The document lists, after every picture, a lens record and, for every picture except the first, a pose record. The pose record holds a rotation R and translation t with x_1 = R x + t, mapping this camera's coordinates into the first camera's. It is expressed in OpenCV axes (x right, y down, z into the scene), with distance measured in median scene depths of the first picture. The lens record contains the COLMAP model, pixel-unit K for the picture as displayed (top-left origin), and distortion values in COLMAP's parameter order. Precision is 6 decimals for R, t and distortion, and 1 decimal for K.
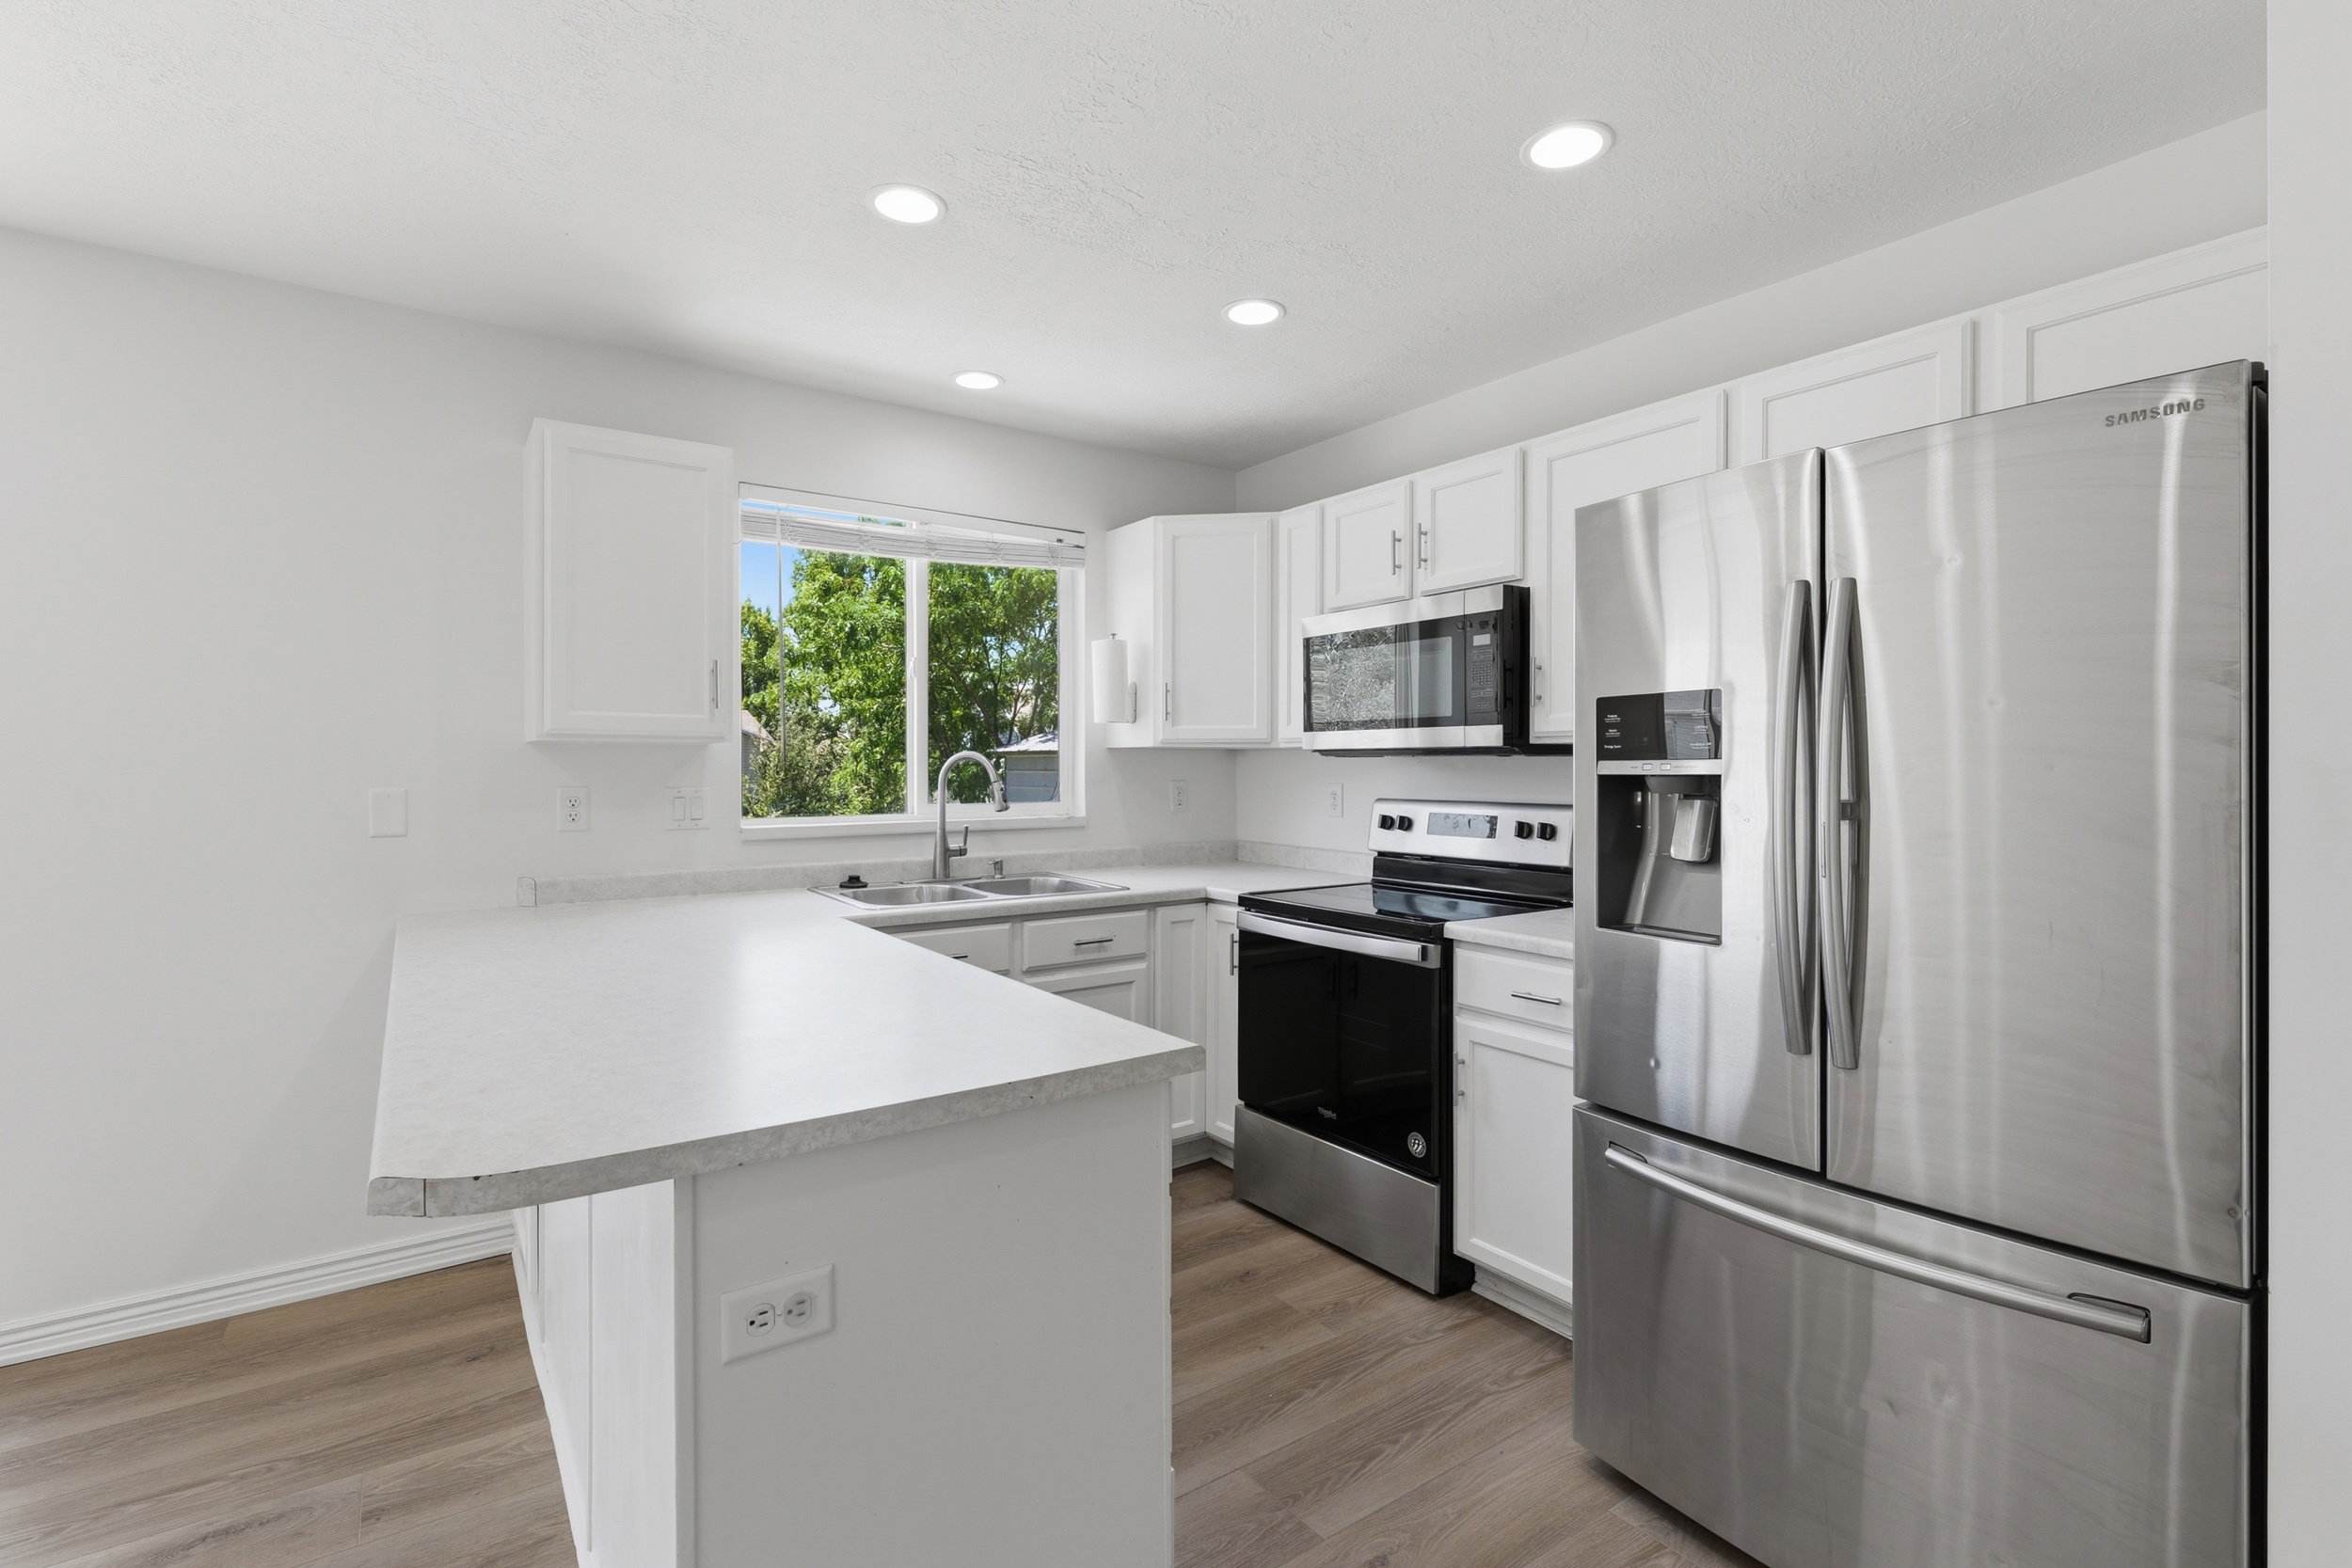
lens RADIAL K [[1078.1, 0, 1178.3], [0, 1078.1, 768.7], [0, 0, 1]] dist [-0.003967, -0.000243]
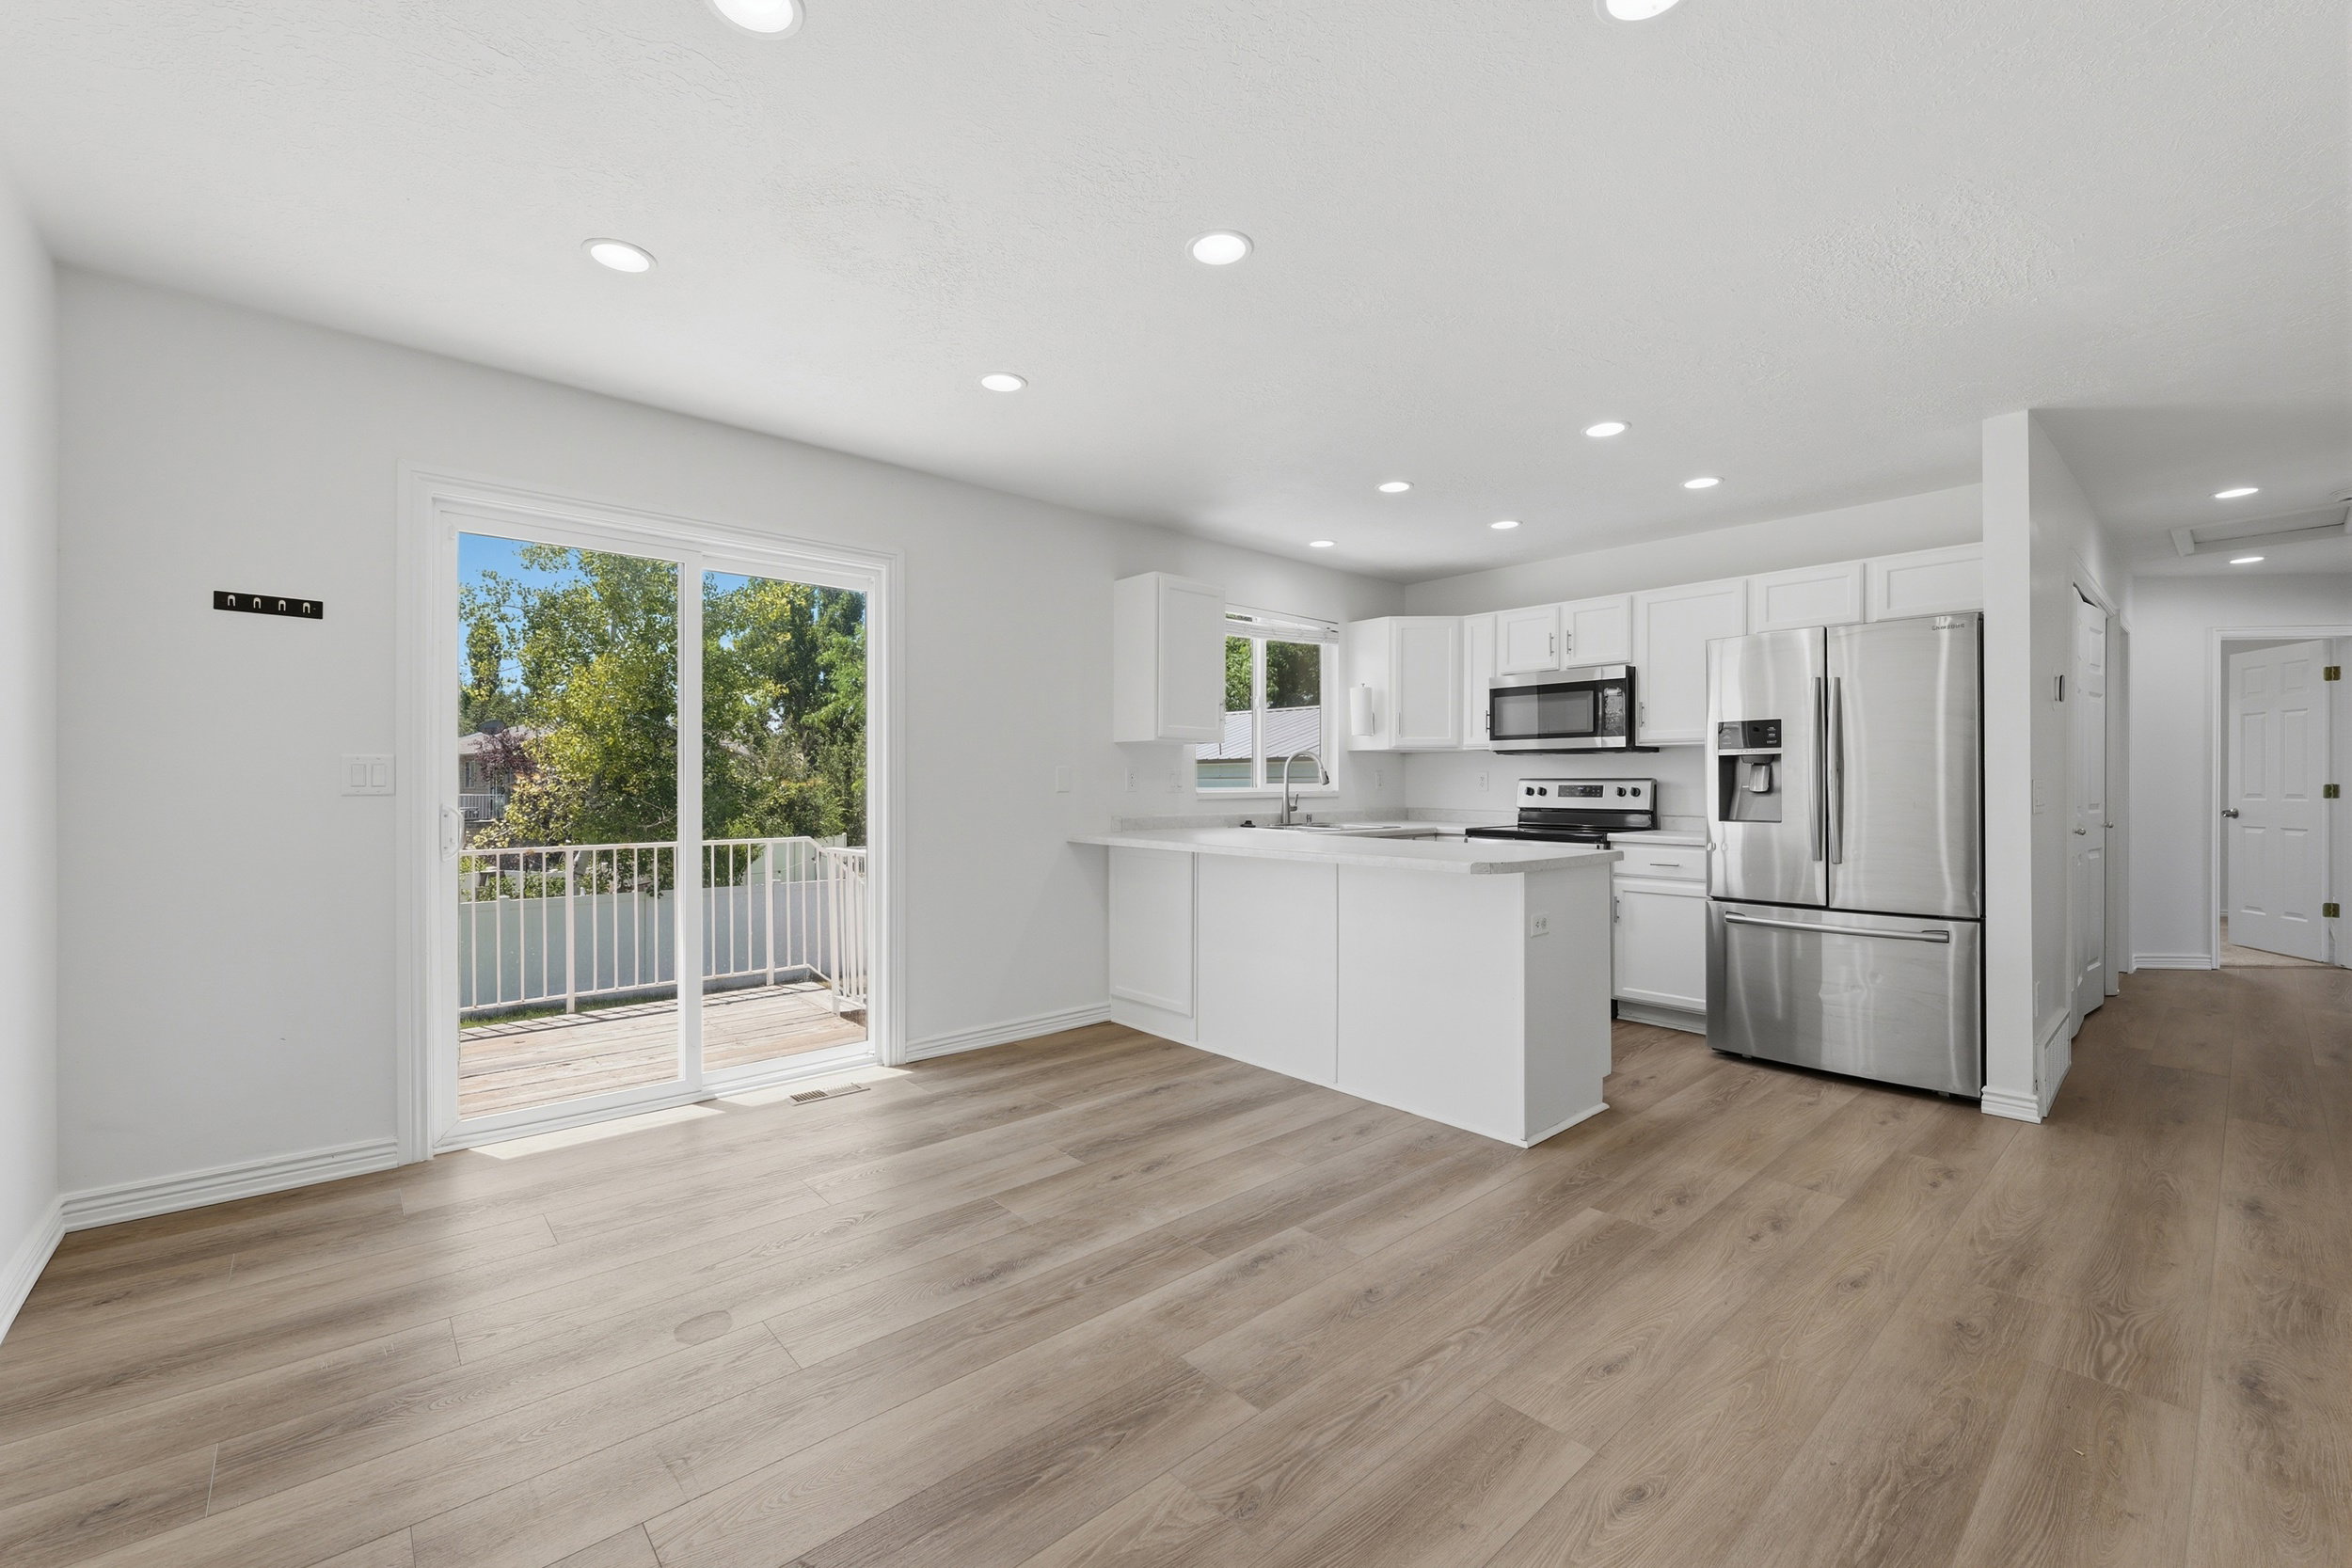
lens RADIAL K [[968.0, 0, 1169.8], [0, 968.0, 777.8], [0, 0, 1]] dist [0.000953, -0.000062]
pose [[0.994047, 0.002546, 0.108924, -0.629664], [-0.001574, 0.999958, -0.009004, 0.046159], [-0.108942, 0.008779, 0.994009, -0.589316]]
